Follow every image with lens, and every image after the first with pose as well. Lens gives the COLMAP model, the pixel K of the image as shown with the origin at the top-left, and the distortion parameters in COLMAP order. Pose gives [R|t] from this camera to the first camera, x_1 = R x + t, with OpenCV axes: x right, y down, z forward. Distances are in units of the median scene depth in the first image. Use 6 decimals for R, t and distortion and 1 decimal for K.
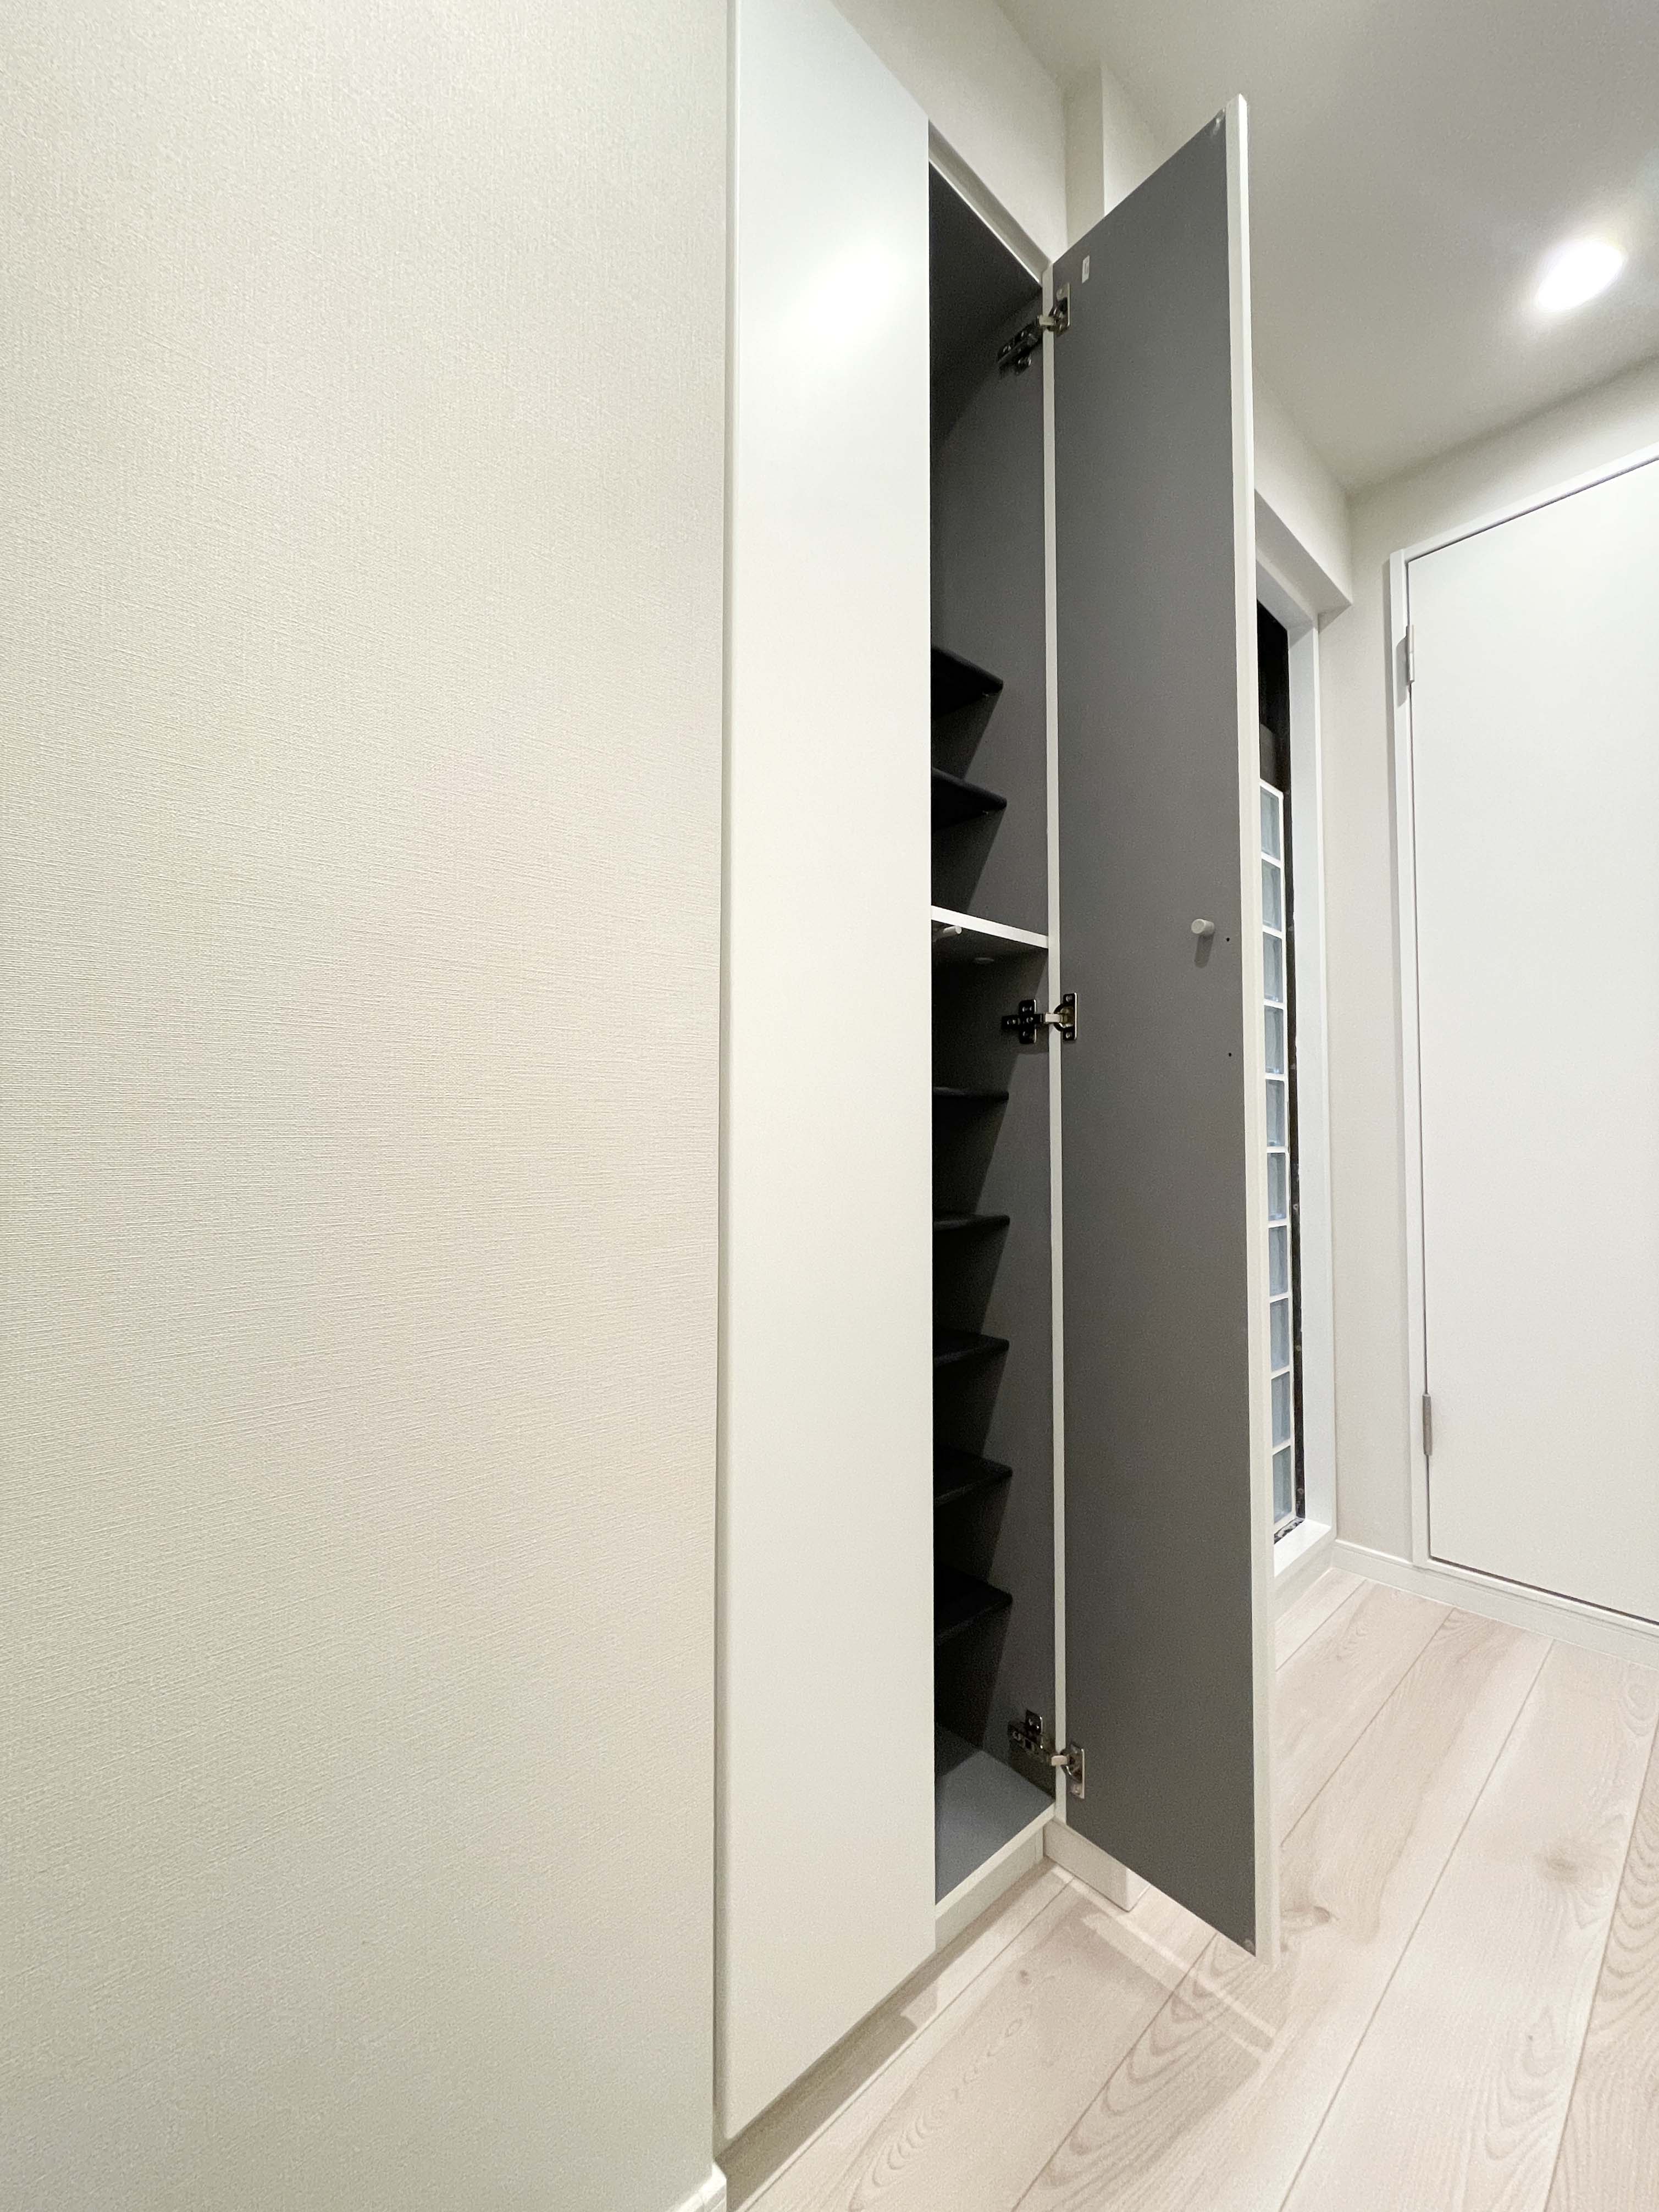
lens RADIAL K [[899.5, 0, 829.5], [0, 899.5, 1106.0], [0, 0, 1]] dist [-0.003382, 0.000323]
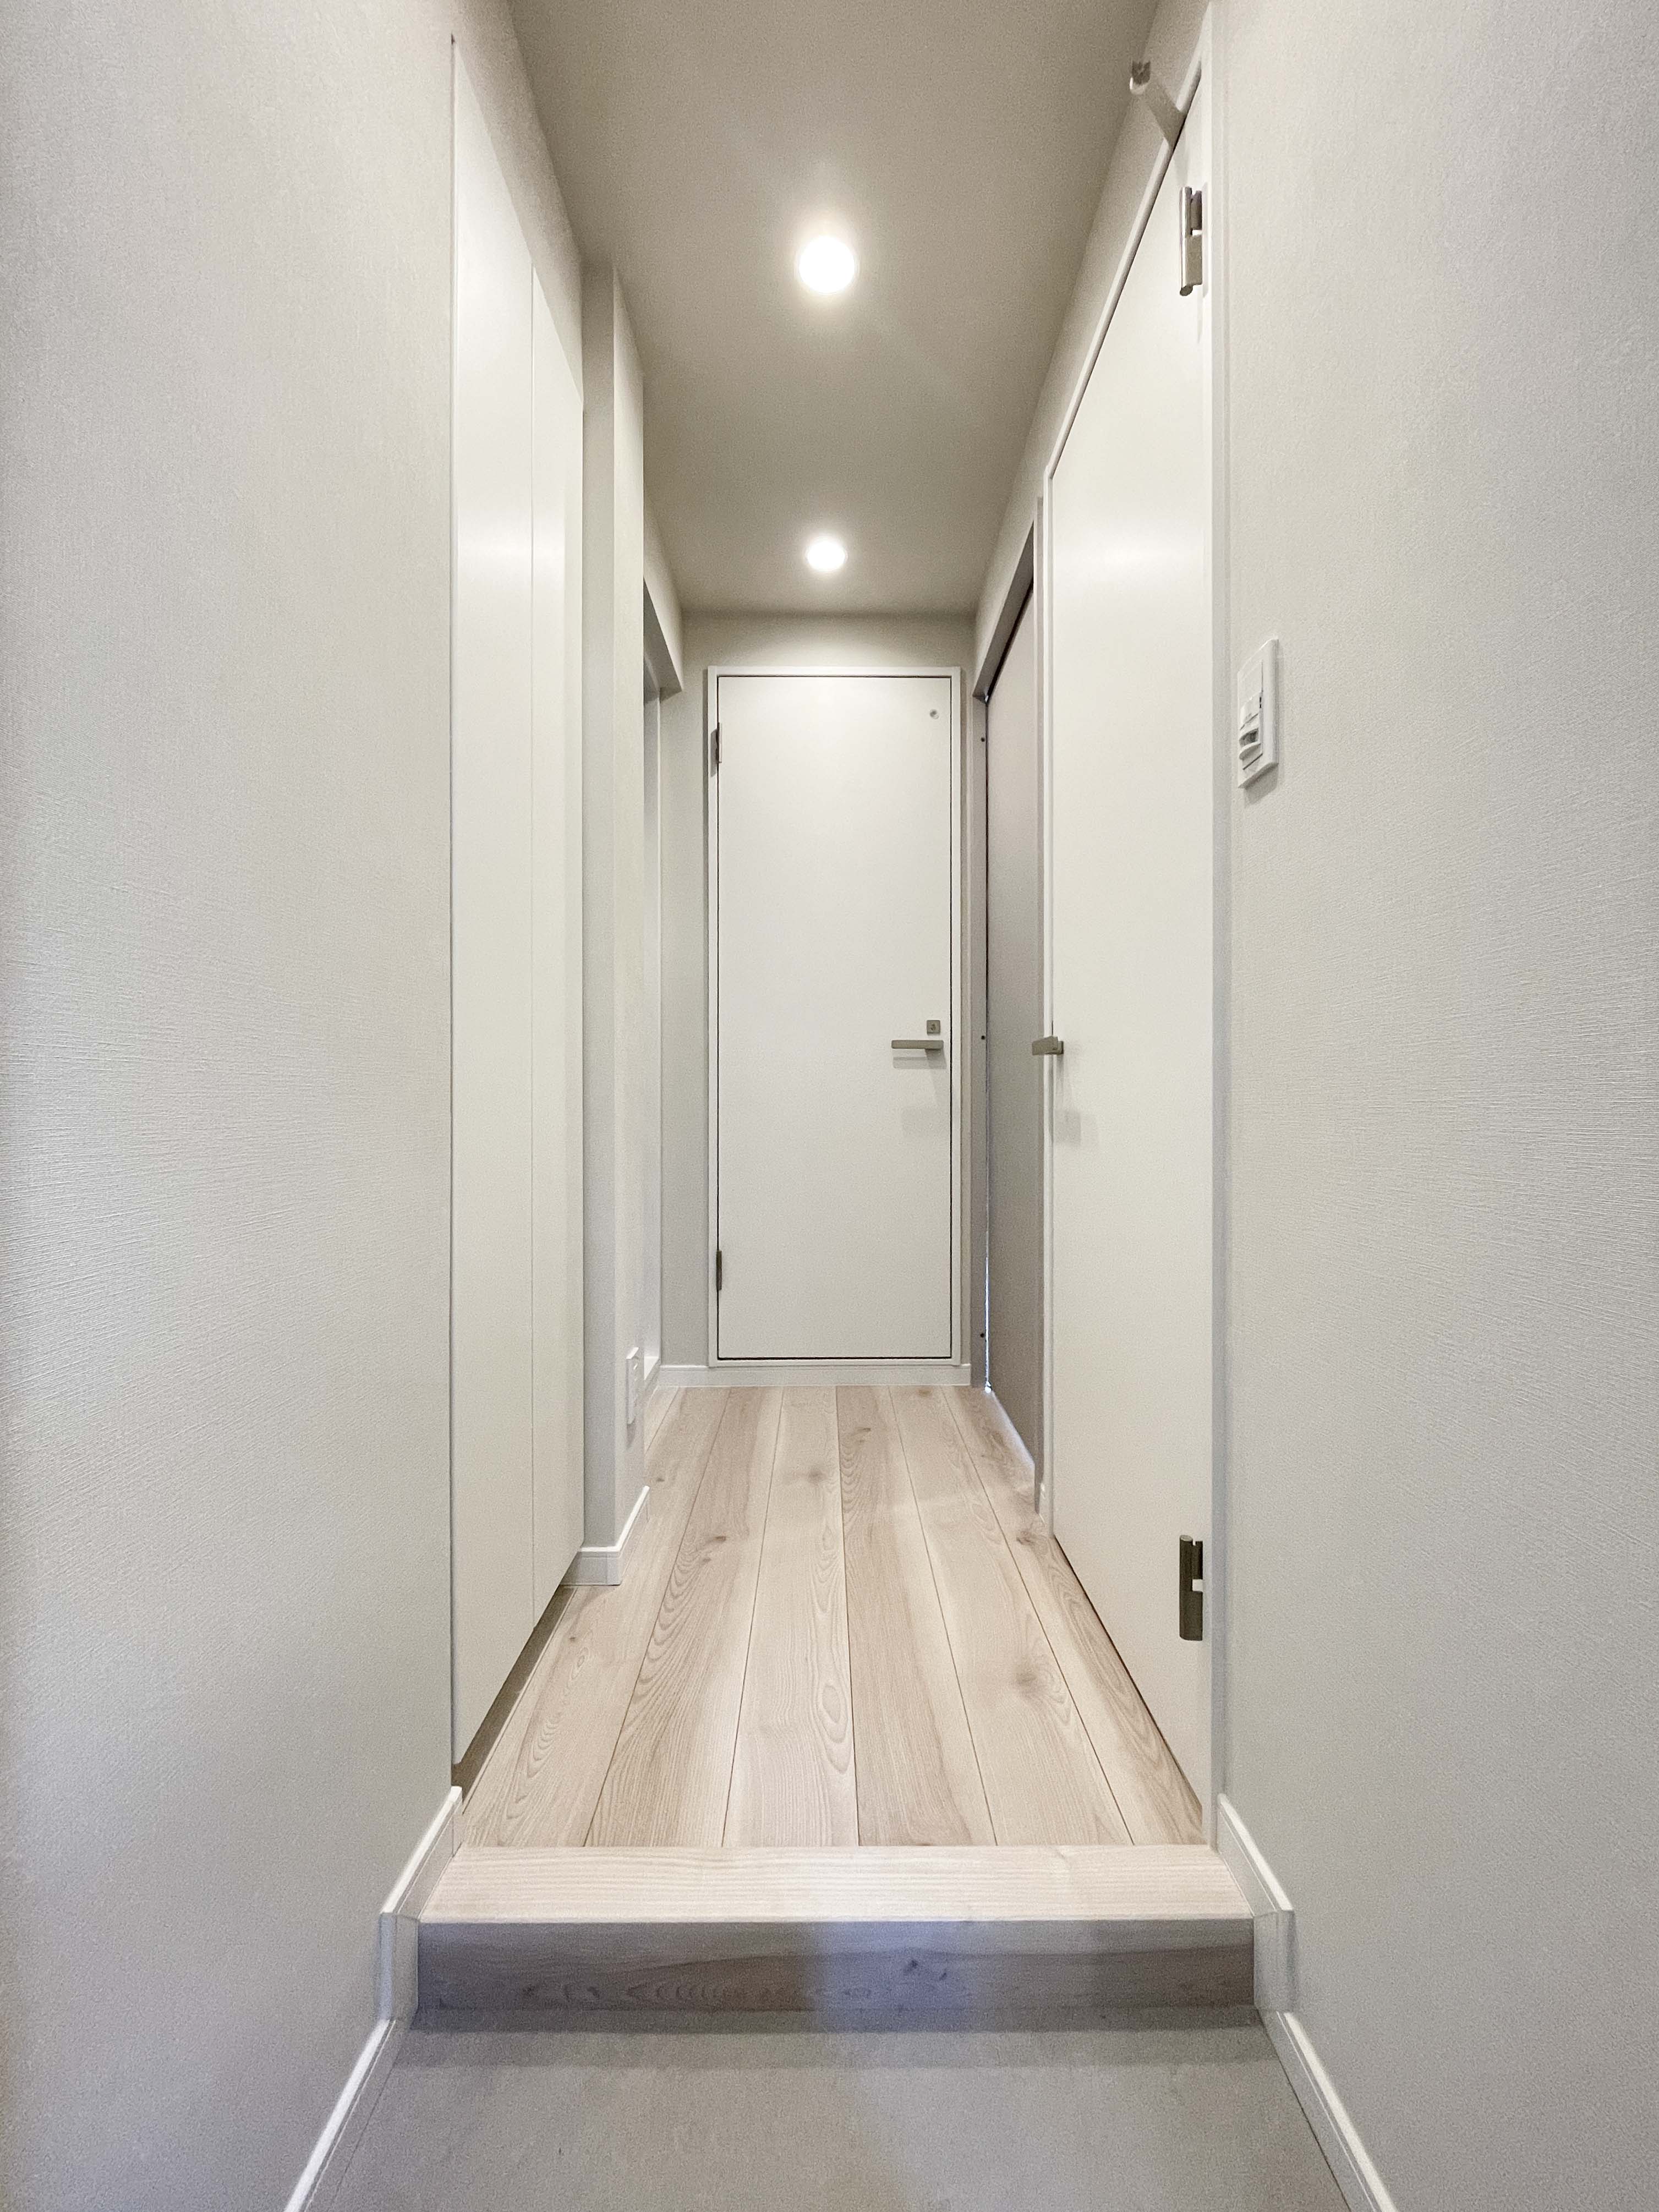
lens RADIAL K [[899.5, 0, 829.5], [0, 899.5, 1106.0], [0, 0, 1]] dist [-0.003382, 0.000323]
pose [[0.674231, -0.000050, 0.738521, -0.313115], [-0.028335, 0.999262, 0.025935, 0.038136], [-0.737977, -0.038412, 0.673732, -0.130406]]
